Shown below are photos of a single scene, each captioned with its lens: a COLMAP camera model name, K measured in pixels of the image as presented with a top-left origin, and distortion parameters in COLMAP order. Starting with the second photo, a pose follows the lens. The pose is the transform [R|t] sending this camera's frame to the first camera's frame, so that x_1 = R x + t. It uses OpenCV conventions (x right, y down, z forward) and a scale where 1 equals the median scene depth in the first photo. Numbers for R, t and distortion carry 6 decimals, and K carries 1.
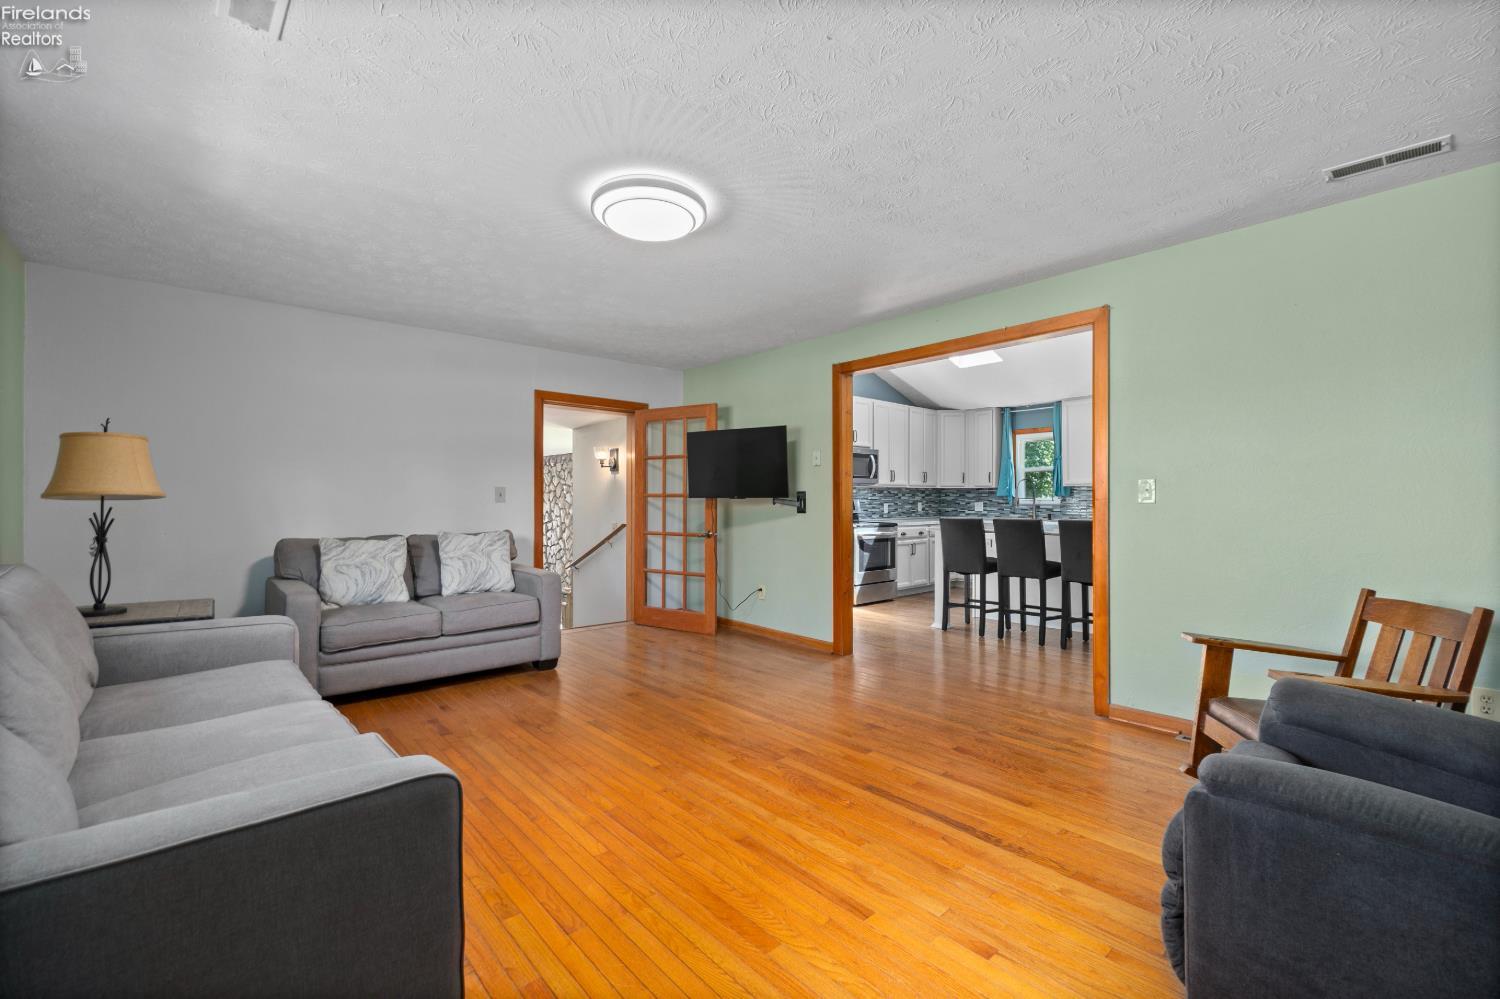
lens RADIAL K [[629.9, 0, 750.0], [0, 629.9, 499.5], [0, 0, 1]] dist [-0.019396, -0.000080]
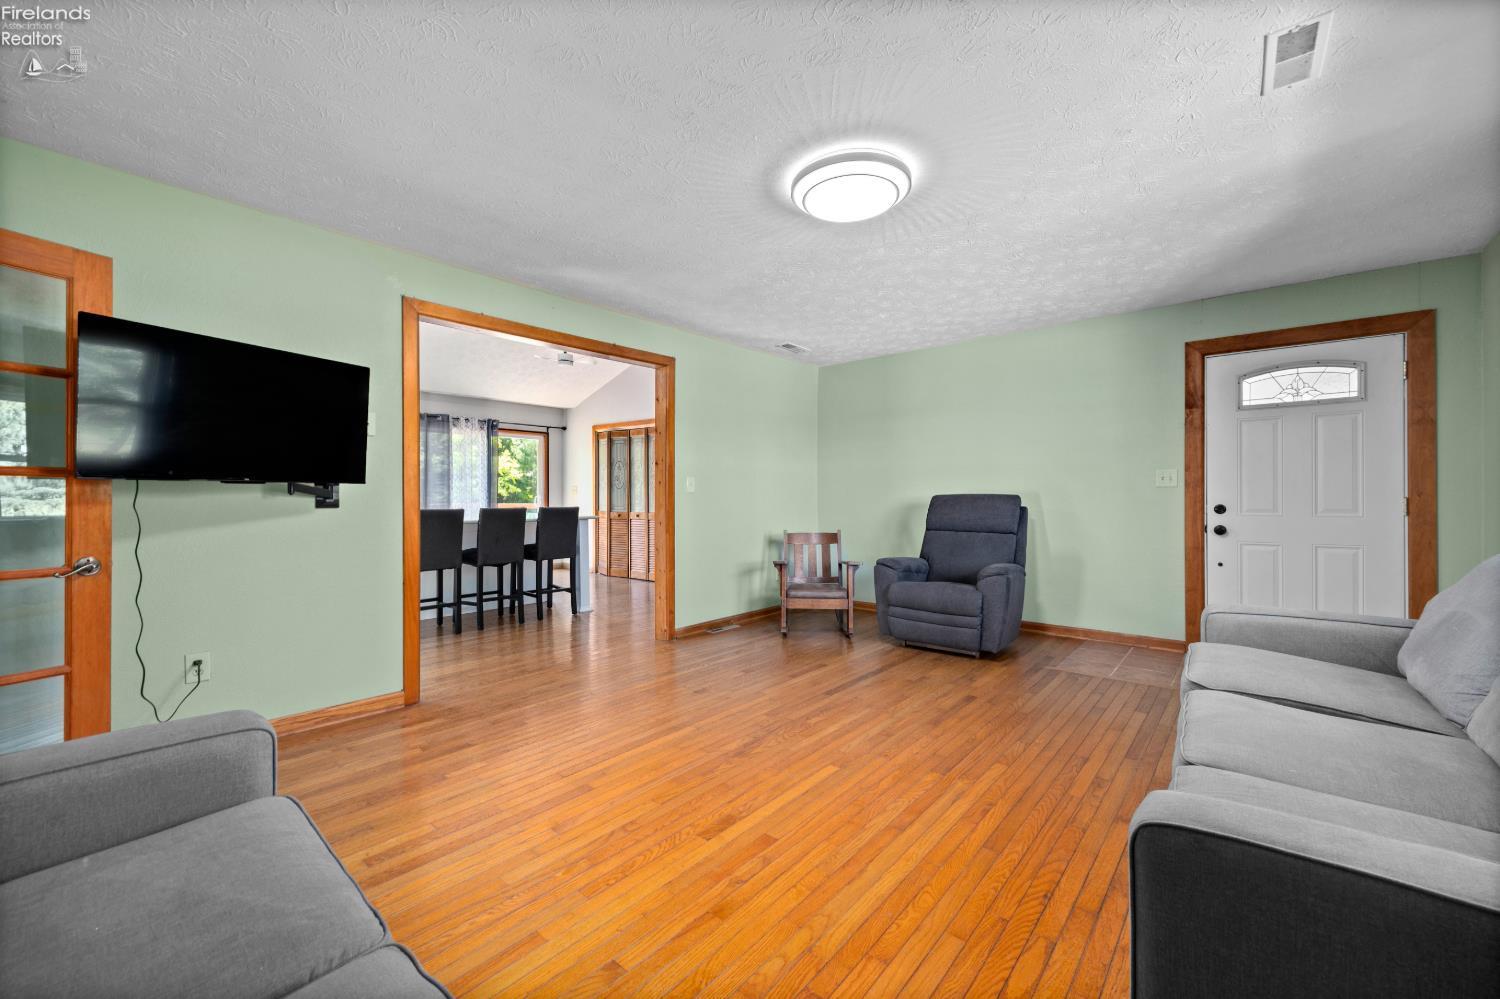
lens RADIAL K [[591.7, 0, 750.0], [0, 591.7, 499.5], [0, 0, 1]] dist [0.000760, 0.000046]
pose [[-0.134115, -0.008428, 0.990930, -0.324090], [-0.008563, 0.999936, 0.007345, 0.003450], [-0.990929, -0.007500, -0.134178, 0.397011]]
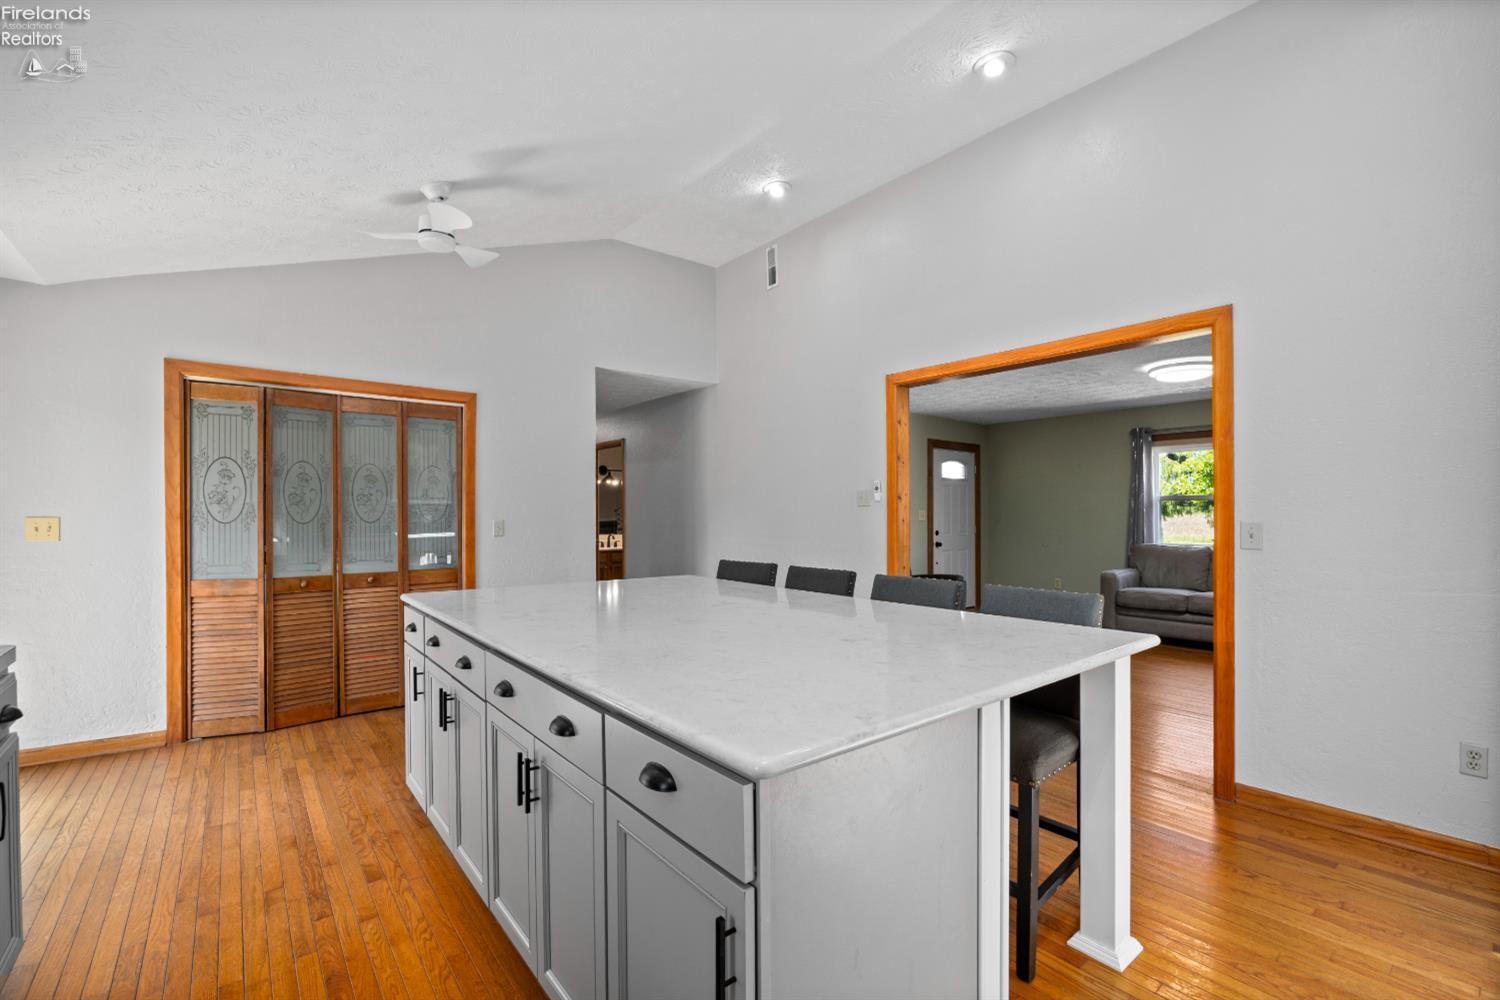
lens RADIAL K [[650.8, 0, 749.2], [0, 650.8, 515.8], [0, 0, 1]] dist [0.000950, 0.000064]
pose [[-0.998297, -0.000725, 0.058332, 0.326466], [-0.000951, 0.999992, -0.003840, -0.010104], [-0.058329, -0.003889, -0.998290, 0.937046]]
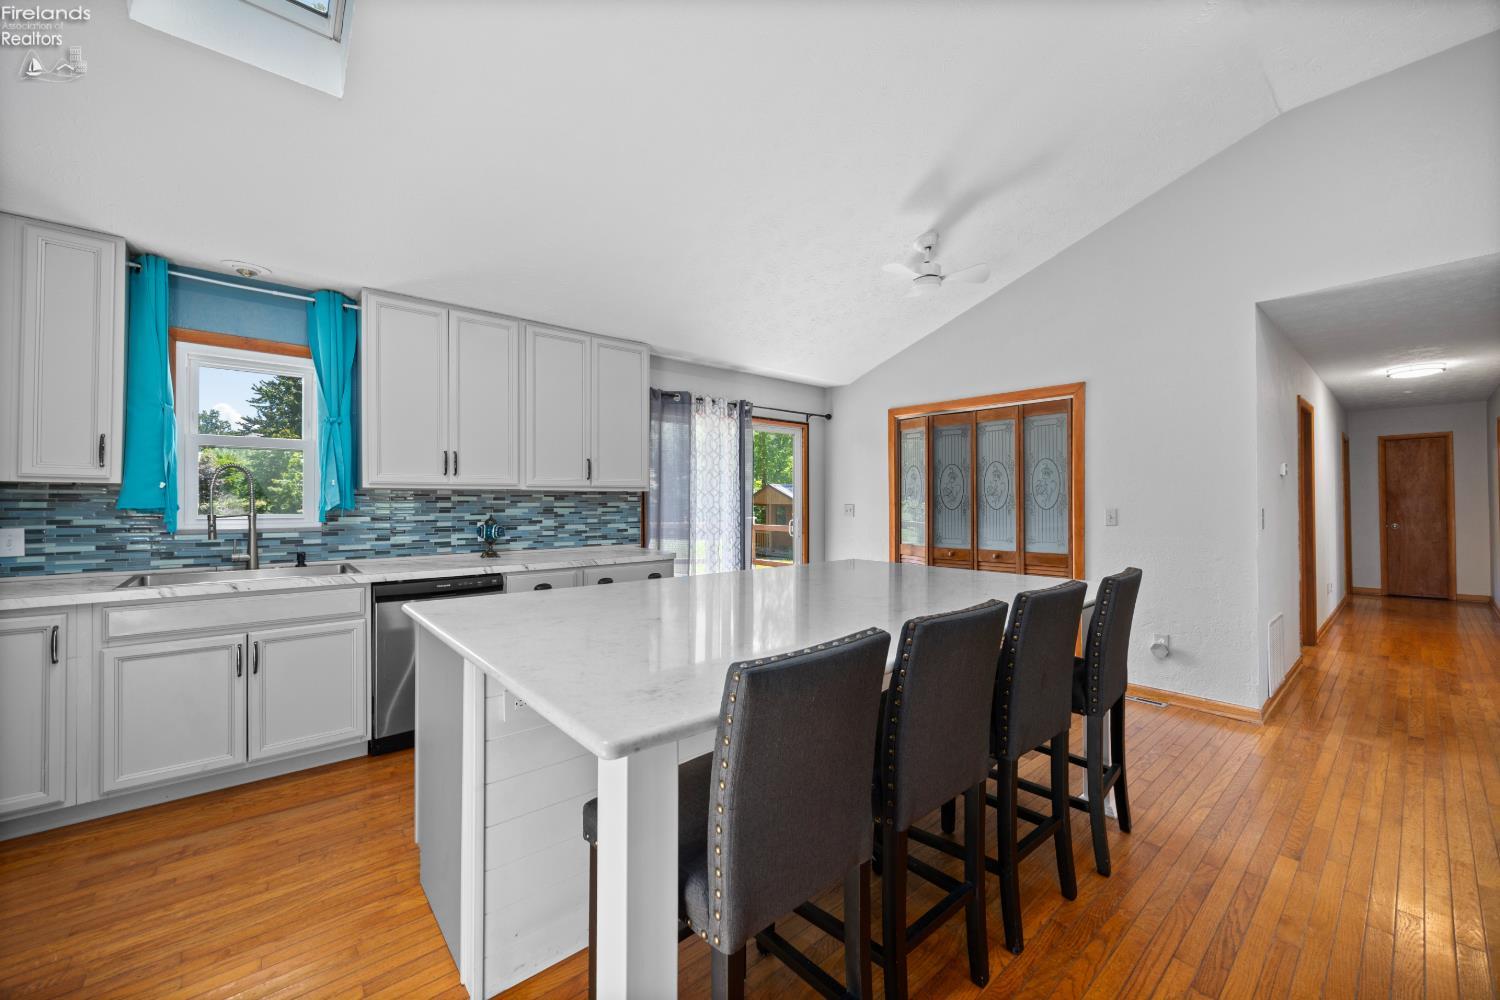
lens RADIAL K [[580.4, 0, 748.1], [0, 580.4, 497.7], [0, 0, 1]] dist [0.000117, -0.000065]
pose [[0.017690, 0.009007, 0.999803, 0.094560], [-0.006240, 0.999941, -0.008898, -0.011216], [-0.999824, -0.006081, 0.017745, 0.674140]]
